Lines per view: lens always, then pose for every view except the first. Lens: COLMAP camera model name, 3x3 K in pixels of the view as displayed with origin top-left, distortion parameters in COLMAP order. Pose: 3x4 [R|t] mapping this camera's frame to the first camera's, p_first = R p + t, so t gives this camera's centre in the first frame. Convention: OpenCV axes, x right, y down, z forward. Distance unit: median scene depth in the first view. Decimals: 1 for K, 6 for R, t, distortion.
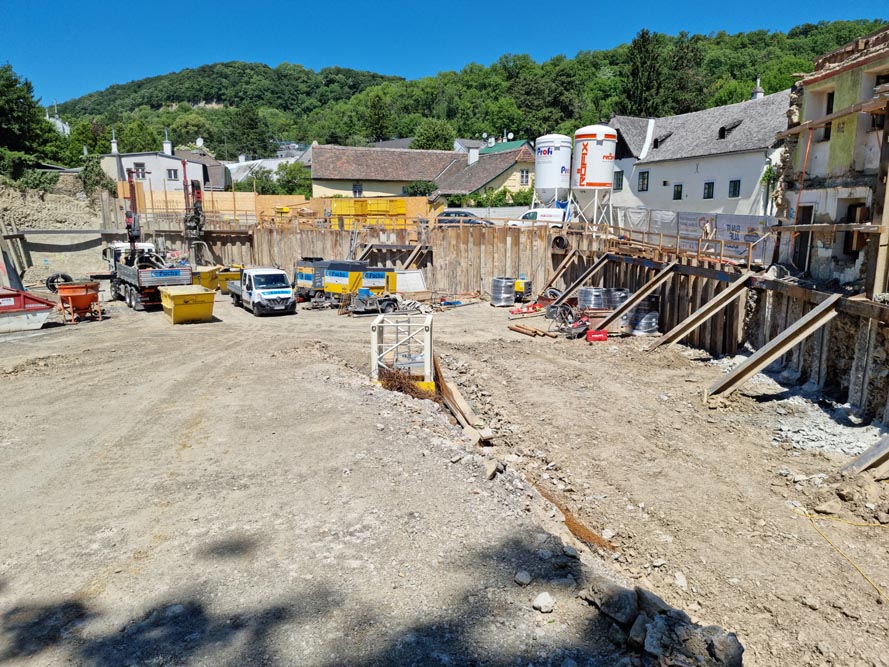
lens RADIAL K [[612.6, 0, 444.8], [0, 612.6, 322.9], [0, 0, 1]] dist [0.072918, -0.055417]
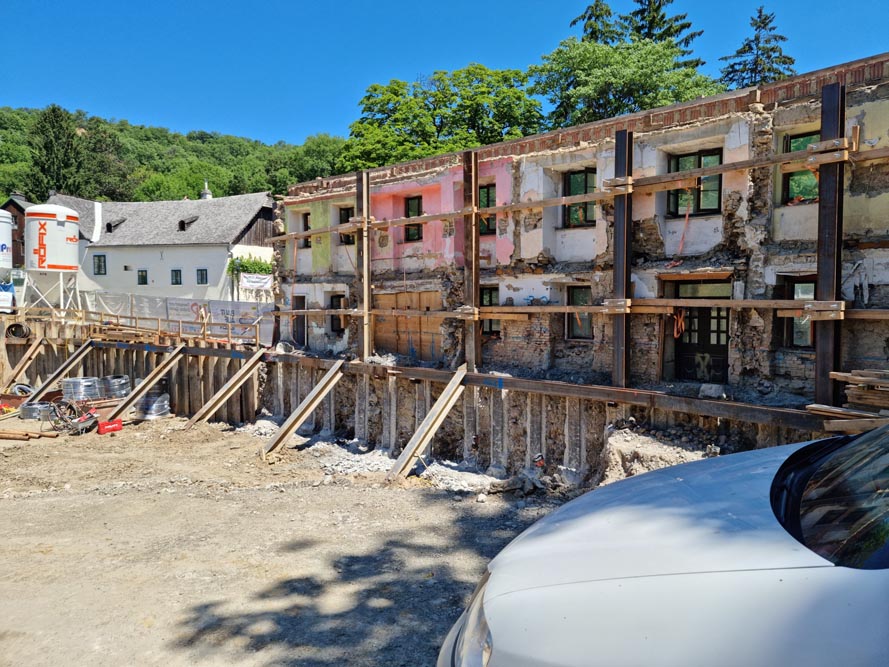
lens RADIAL K [[622.2, 0, 451.4], [0, 622.2, 320.4], [0, 0, 1]] dist [0.078131, -0.070802]
pose [[0.632516, -0.029311, 0.773992, -0.171578], [0.132756, 0.988599, -0.071052, -0.001542], [-0.763085, 0.147694, 0.629196, -0.039973]]
